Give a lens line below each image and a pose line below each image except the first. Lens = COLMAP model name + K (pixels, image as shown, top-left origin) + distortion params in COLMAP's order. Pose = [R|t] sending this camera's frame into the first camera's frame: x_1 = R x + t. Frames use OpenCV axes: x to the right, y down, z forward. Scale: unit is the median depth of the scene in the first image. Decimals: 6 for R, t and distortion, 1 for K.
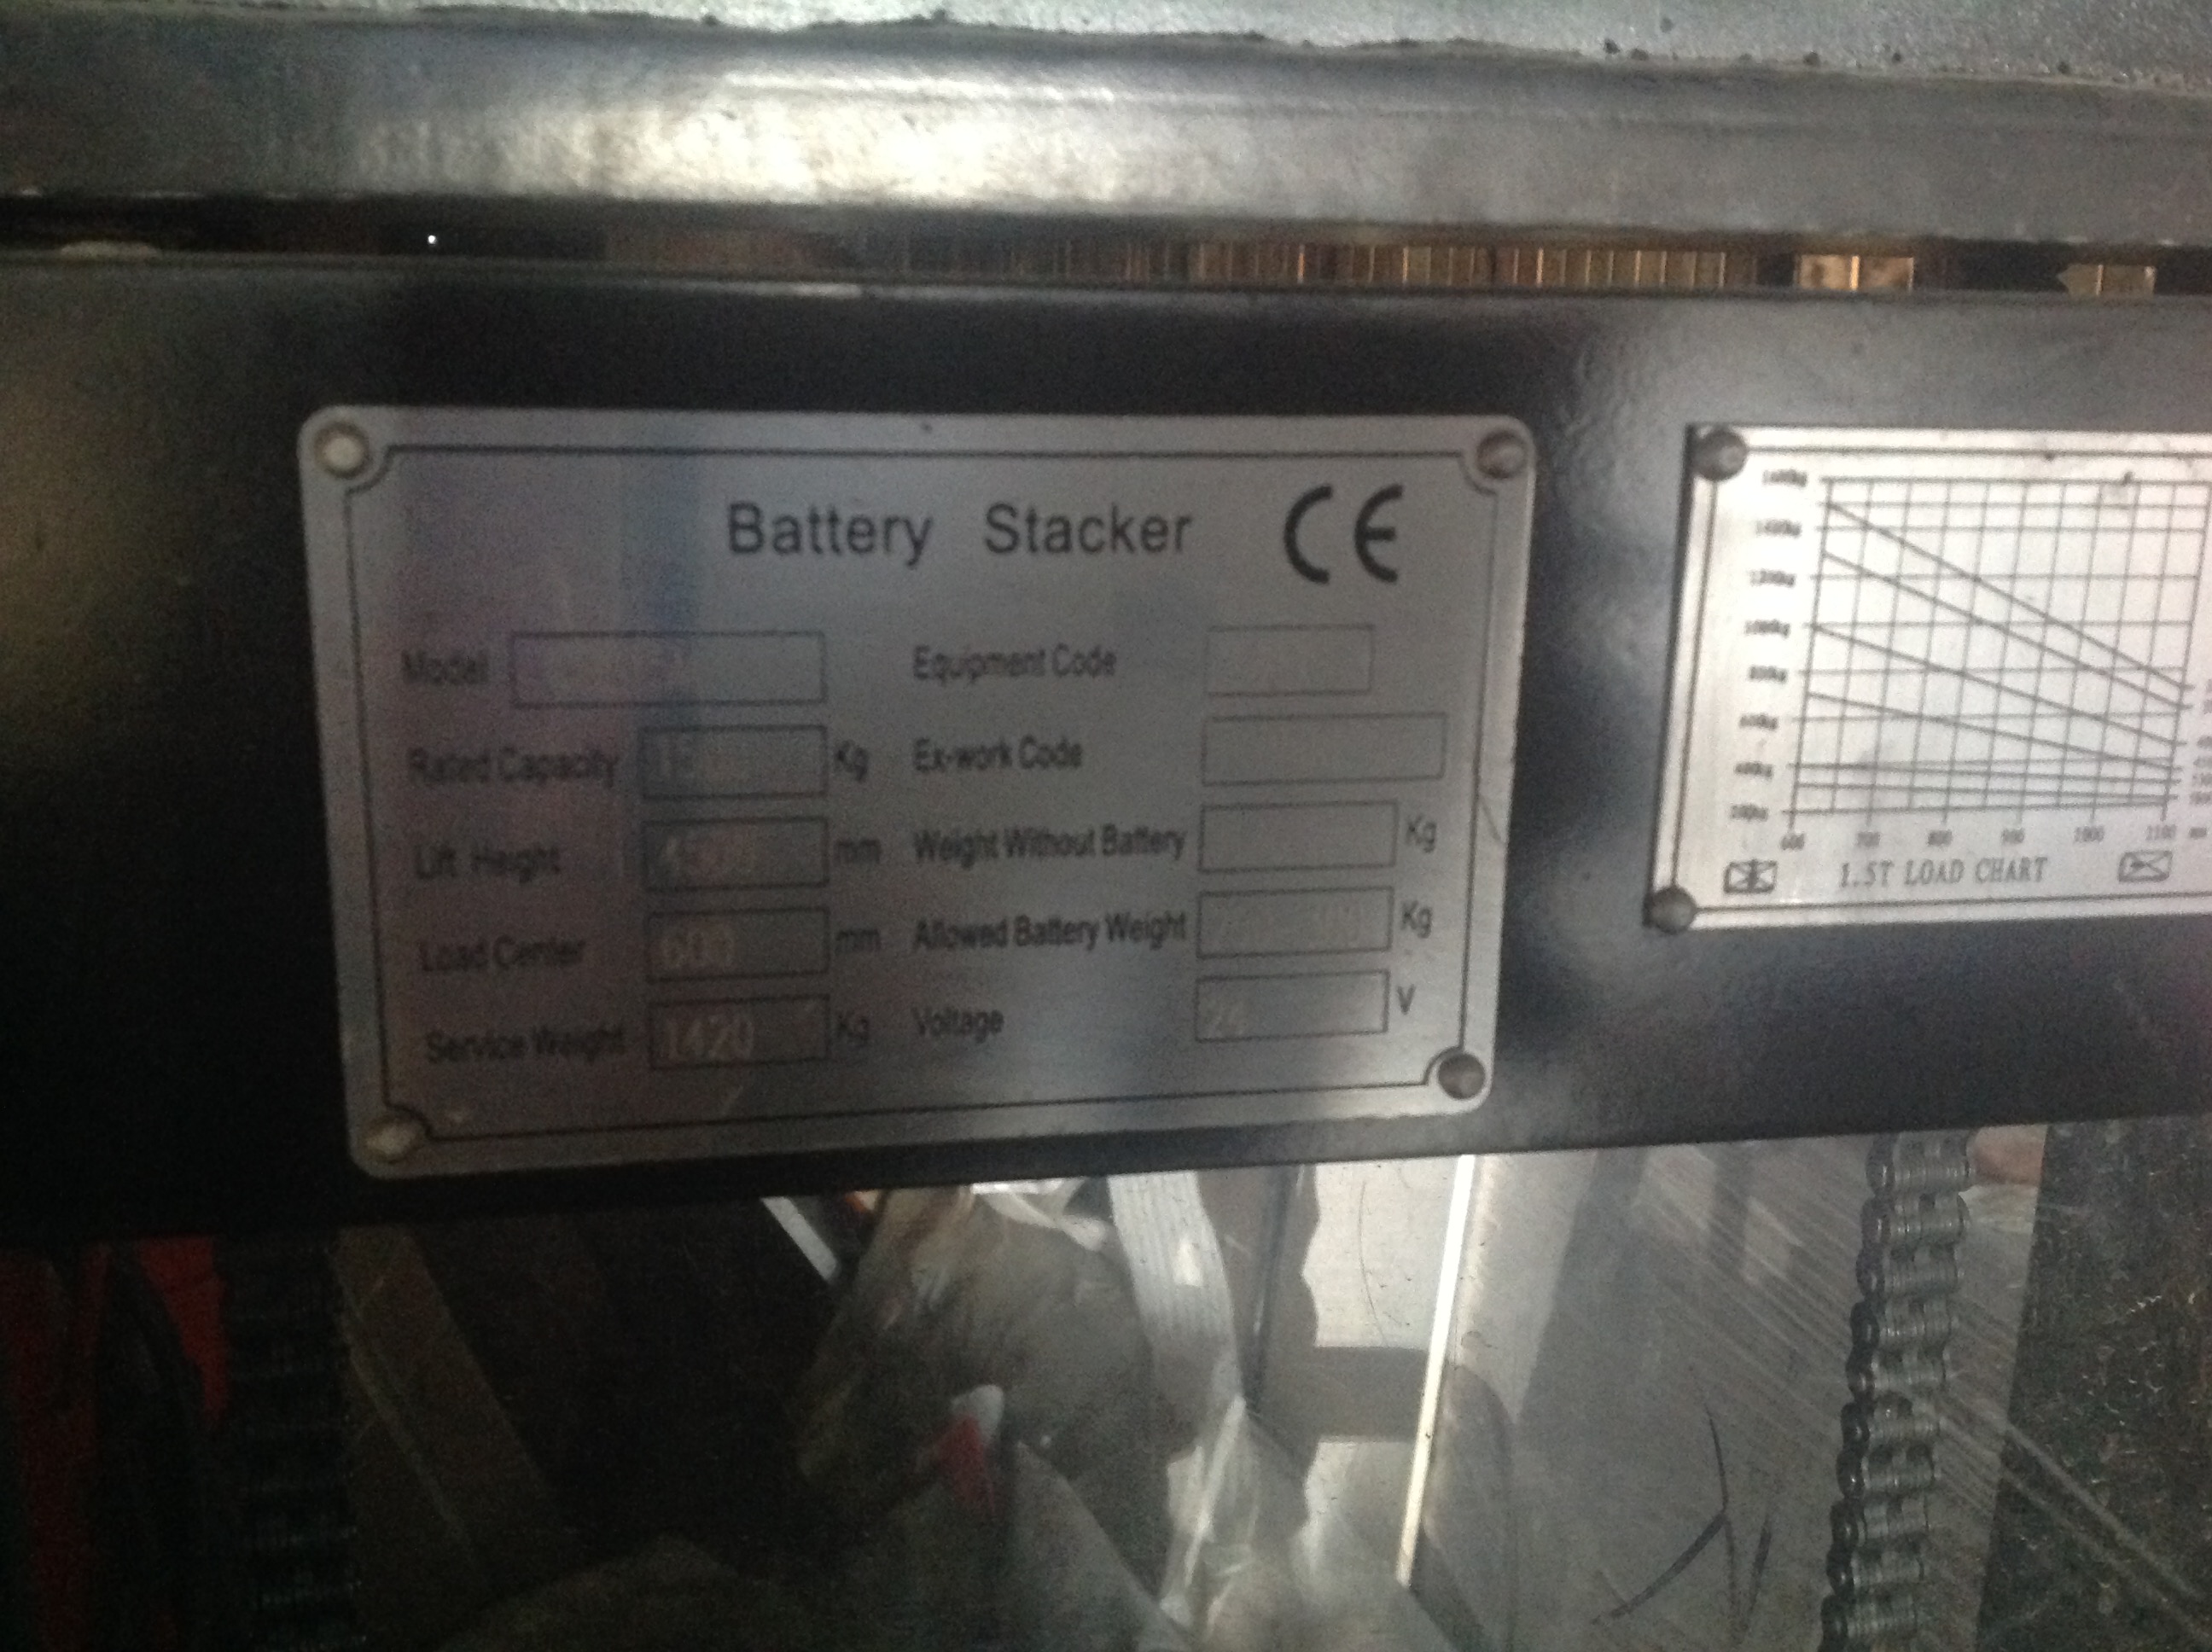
lens RADIAL K [[2094.7, 0, 1076.3], [0, 2094.7, 819.2], [0, 0, 1]] dist [0.148725, -0.344049]
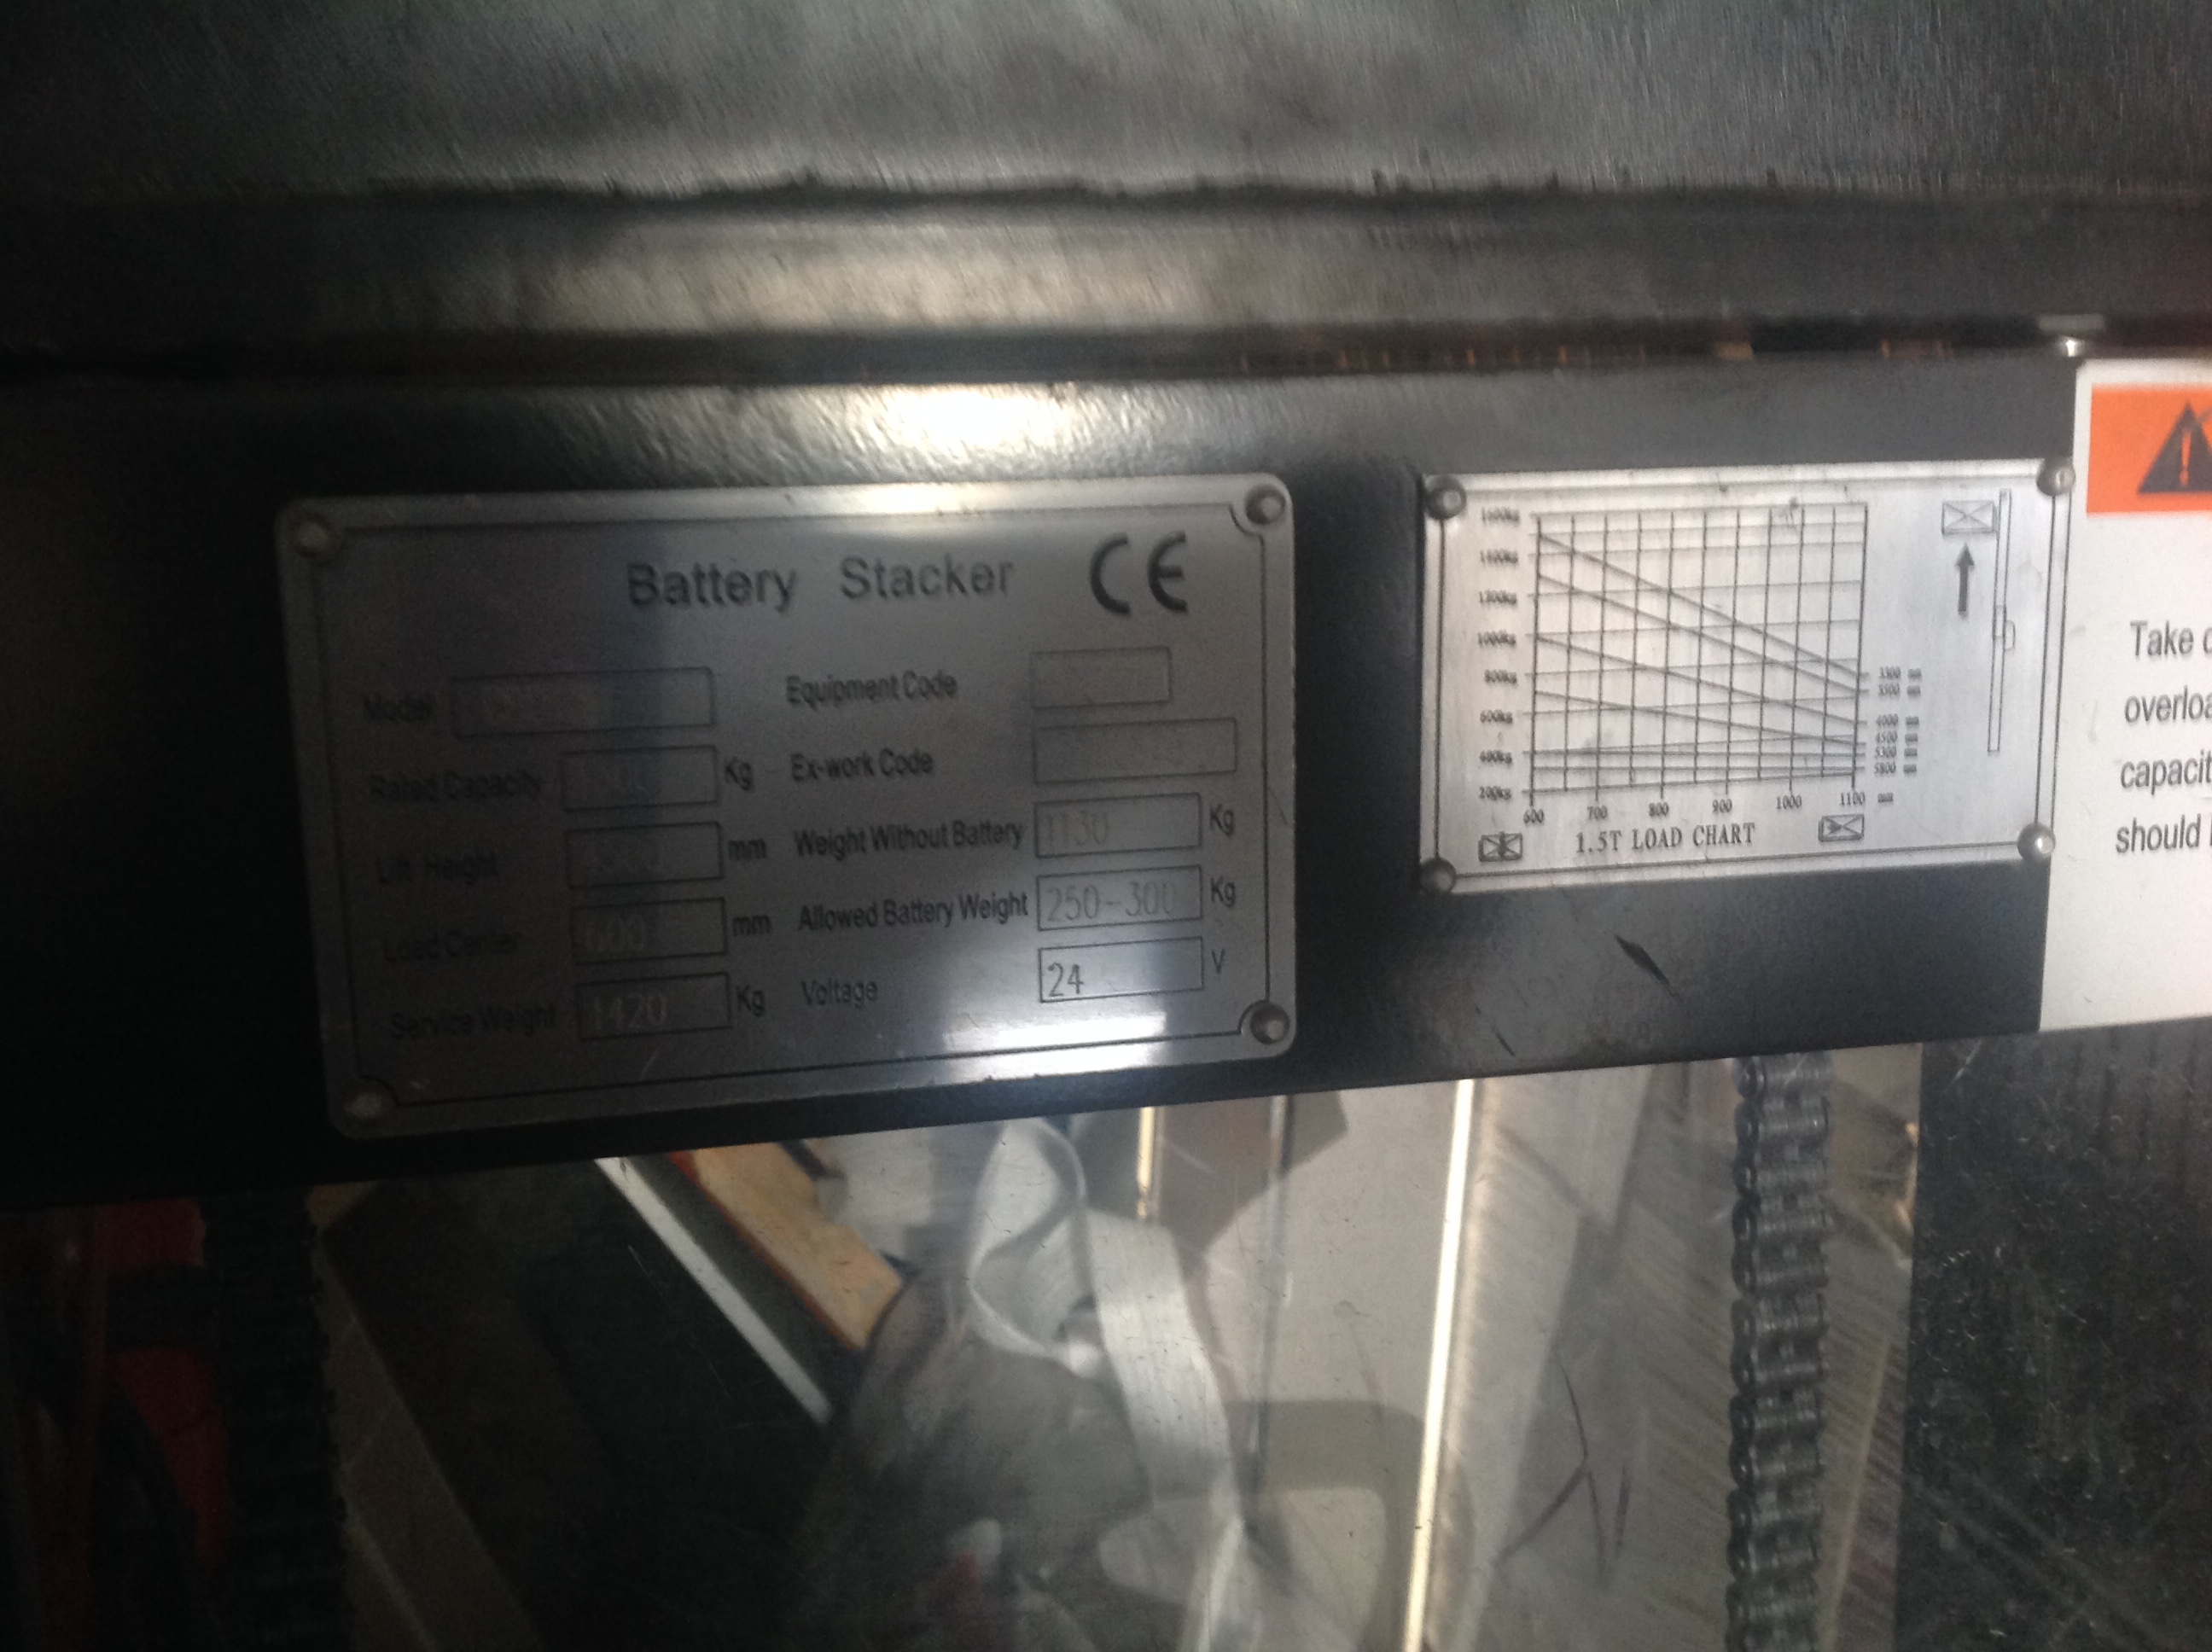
lens RADIAL K [[2186.9, 0, 1106.0], [0, 2186.9, 826.0], [0, 0, 1]] dist [0.189781, -0.421745]
pose [[0.998962, -0.045104, 0.006312, 0.087563], [0.045455, 0.996044, -0.076360, 0.100034], [-0.002842, 0.076568, 0.997060, -0.243019]]
